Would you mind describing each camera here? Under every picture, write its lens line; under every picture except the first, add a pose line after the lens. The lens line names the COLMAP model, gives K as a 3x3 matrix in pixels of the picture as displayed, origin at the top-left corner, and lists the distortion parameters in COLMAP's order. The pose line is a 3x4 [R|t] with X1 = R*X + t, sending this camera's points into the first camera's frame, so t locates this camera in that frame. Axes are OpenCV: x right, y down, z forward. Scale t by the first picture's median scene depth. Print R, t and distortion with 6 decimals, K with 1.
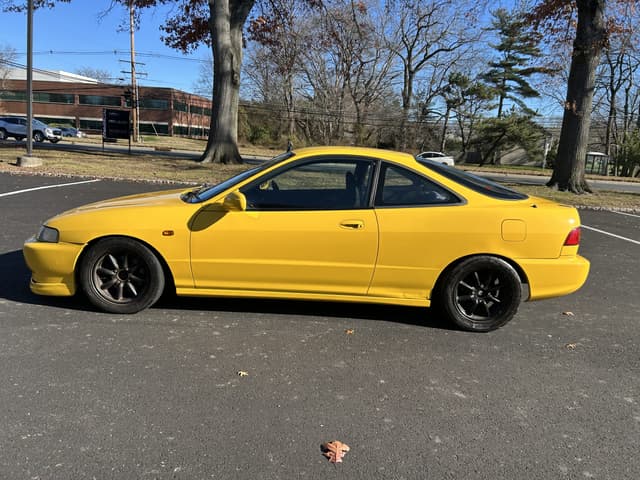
lens RADIAL K [[483.0, 0, 323.7], [0, 483.0, 240.6], [0, 0, 1]] dist [0.048294, -0.051951]
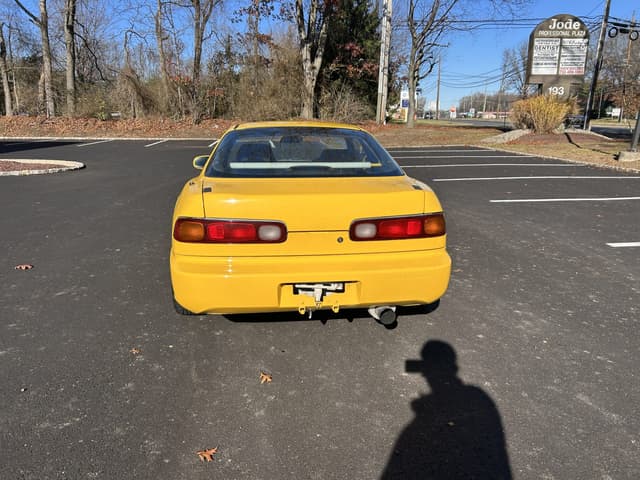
lens RADIAL K [[483.0, 0, 322.0], [0, 483.0, 235.8], [0, 0, 1]] dist [0.048294, -0.051951]
pose [[0.106730, 0.177777, -0.978266, 0.269424], [-0.193340, 0.968816, 0.154966, -0.032712], [0.975309, 0.172598, 0.137773, 0.240304]]
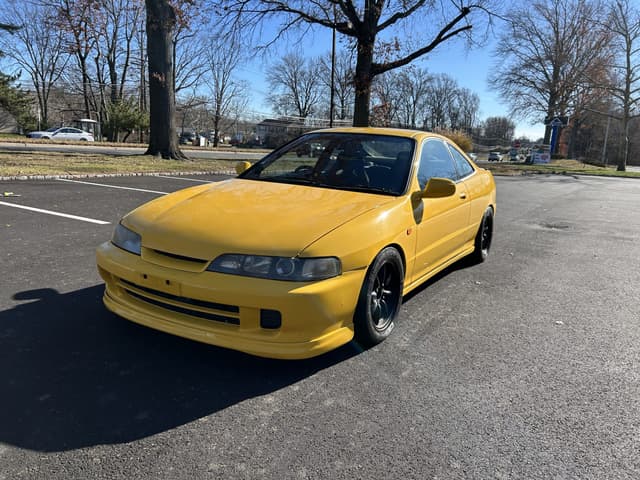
lens RADIAL K [[483.0, 0, 320.9], [0, 483.0, 241.9], [0, 0, 1]] dist [0.048294, -0.051951]
pose [[0.528158, -0.200497, 0.825136, -0.236013], [0.141558, 0.978916, 0.147254, -0.031102], [-0.837264, 0.039031, 0.545405, 0.134218]]
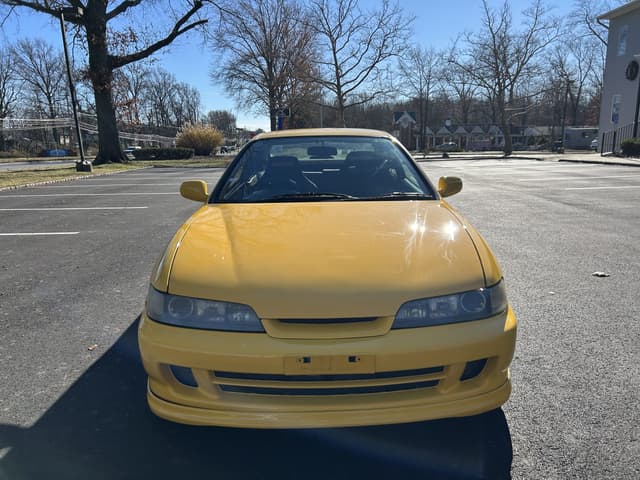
lens RADIAL K [[483.0, 0, 319.9], [0, 483.0, 243.0], [0, 0, 1]] dist [0.048294, -0.051951]
pose [[0.014556, -0.260748, 0.965297, -0.236969], [0.210693, 0.944524, 0.251960, -0.054606], [-0.977444, 0.199713, 0.068686, 0.241779]]
